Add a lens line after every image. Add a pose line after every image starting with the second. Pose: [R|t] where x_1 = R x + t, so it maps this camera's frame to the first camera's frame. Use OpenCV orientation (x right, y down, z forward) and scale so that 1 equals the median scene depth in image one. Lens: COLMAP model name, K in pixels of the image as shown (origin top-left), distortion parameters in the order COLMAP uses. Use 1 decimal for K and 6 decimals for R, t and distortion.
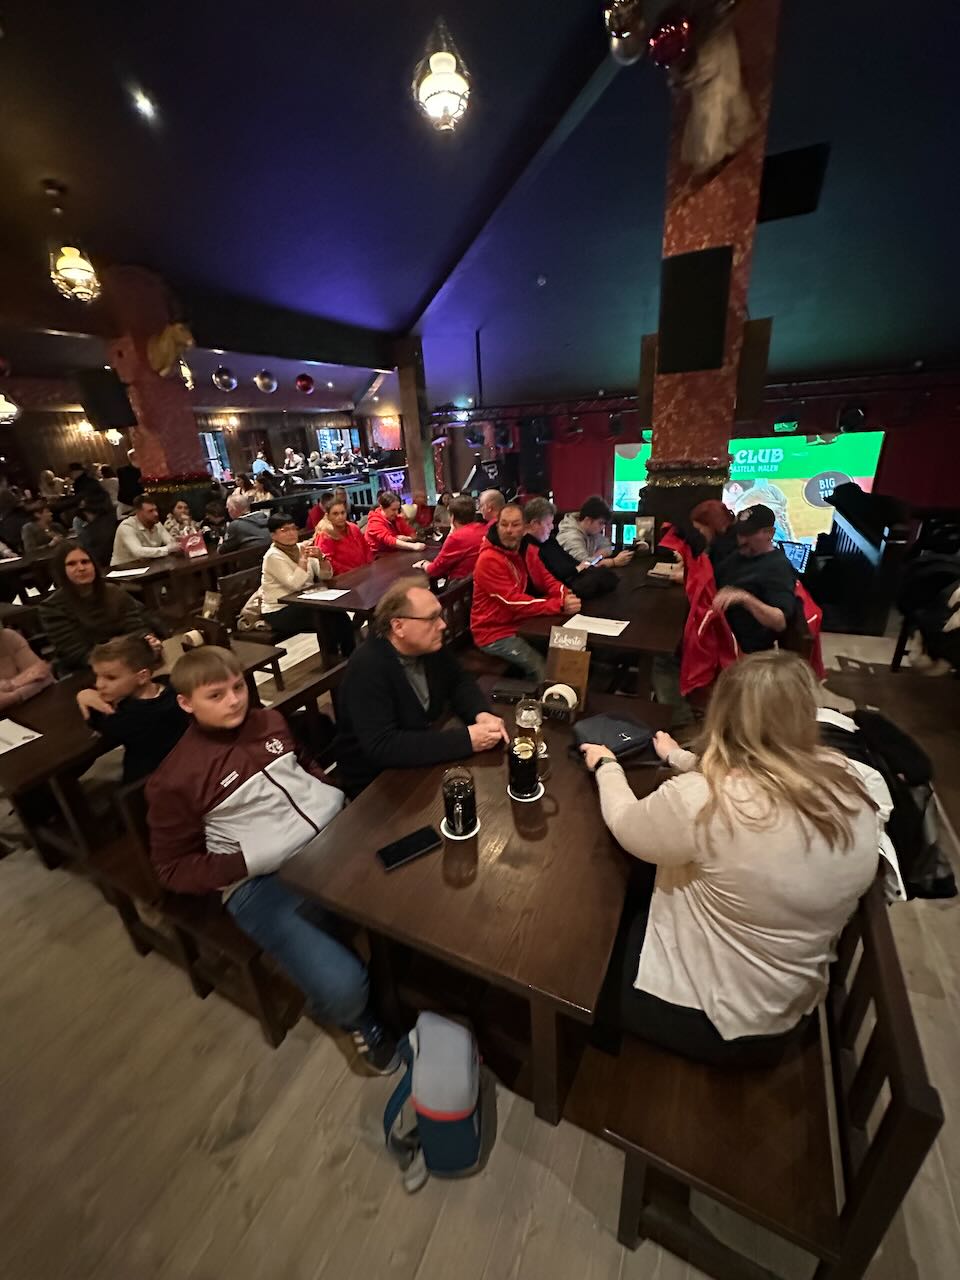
lens RADIAL K [[508.6, 0, 480.0], [0, 508.6, 640.0], [0, 0, 1]] dist [-0.000872, 0.000138]
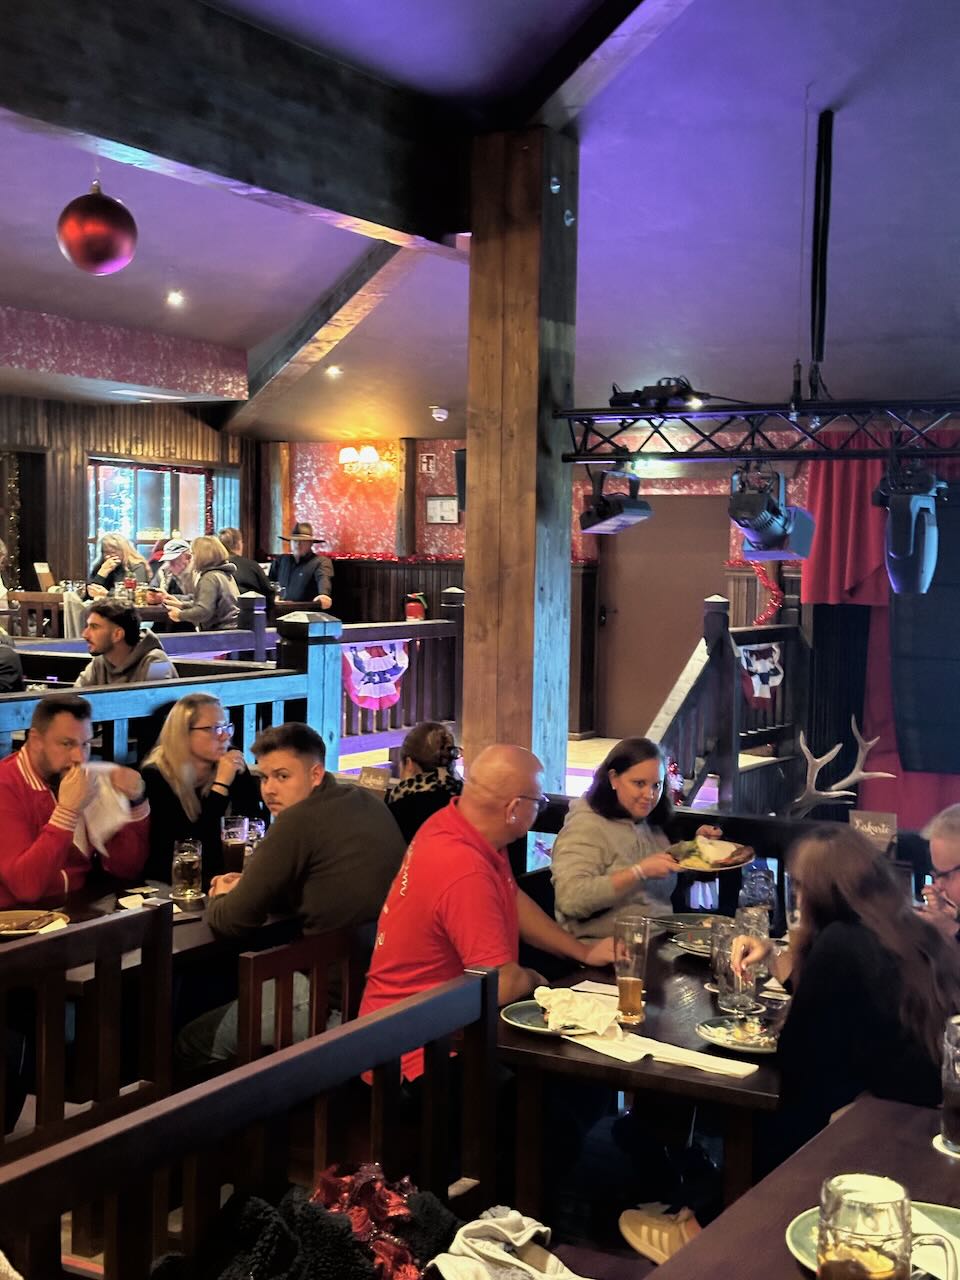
lens RADIAL K [[1776.6, 0, 480.0], [0, 1776.6, 640.0], [0, 0, 1]] dist [0.090247, 0.034942]
pose [[0.995291, 0.079748, -0.055101, -0.082520], [-0.093418, 0.940830, -0.325749, -0.063748], [0.025863, 0.329362, 0.943849, 0.221405]]
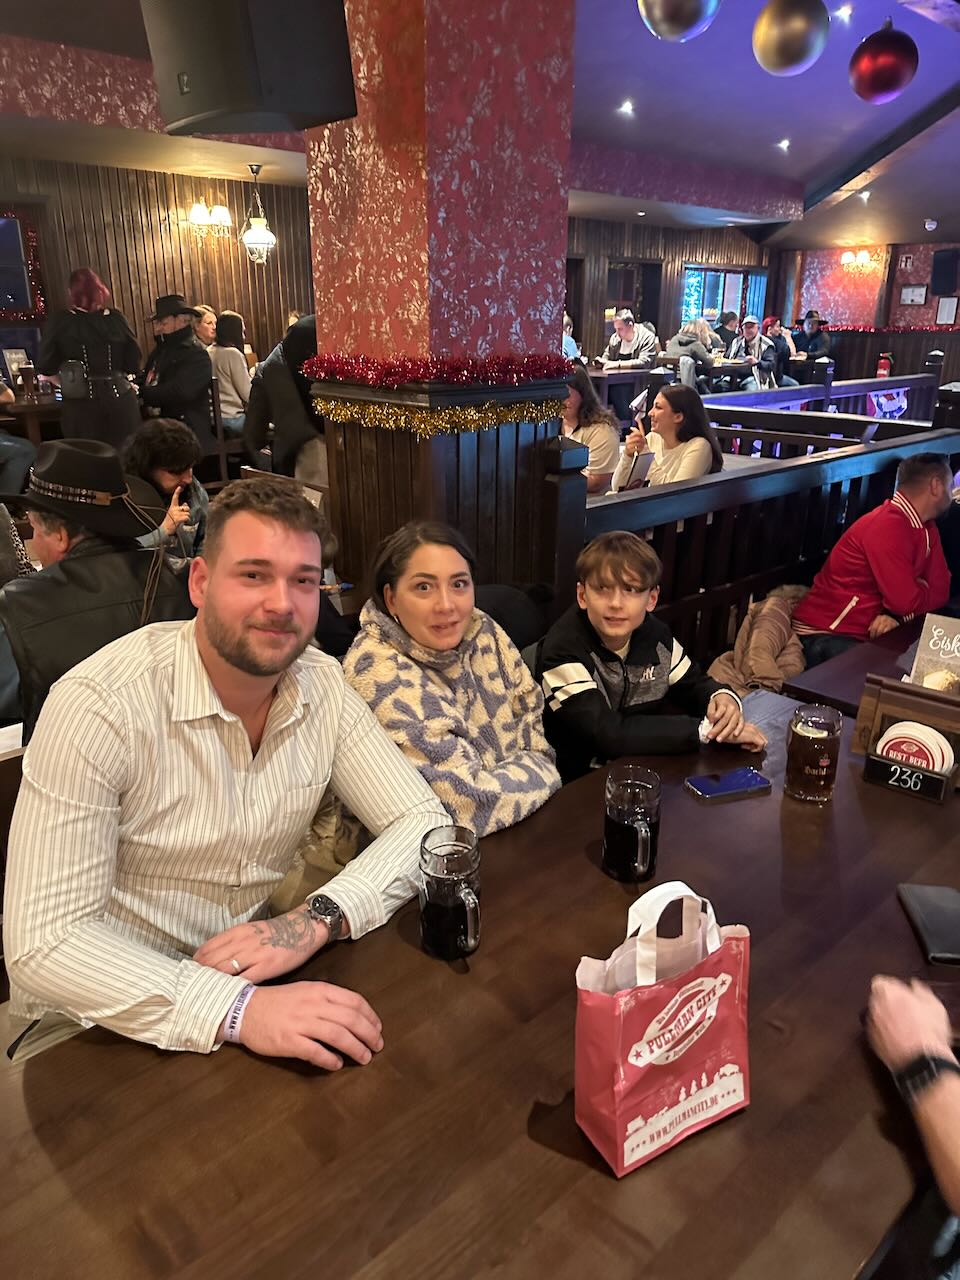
lens RADIAL K [[897.9, 0, 480.0], [0, 897.9, 640.0], [0, 0, 1]] dist [0.001910, -0.004162]
pose [[0.930185, 0.180518, -0.319641, -0.239848], [-0.189321, 0.981909, 0.003592, -0.113503], [0.314506, 0.057174, 0.947532, 0.348697]]
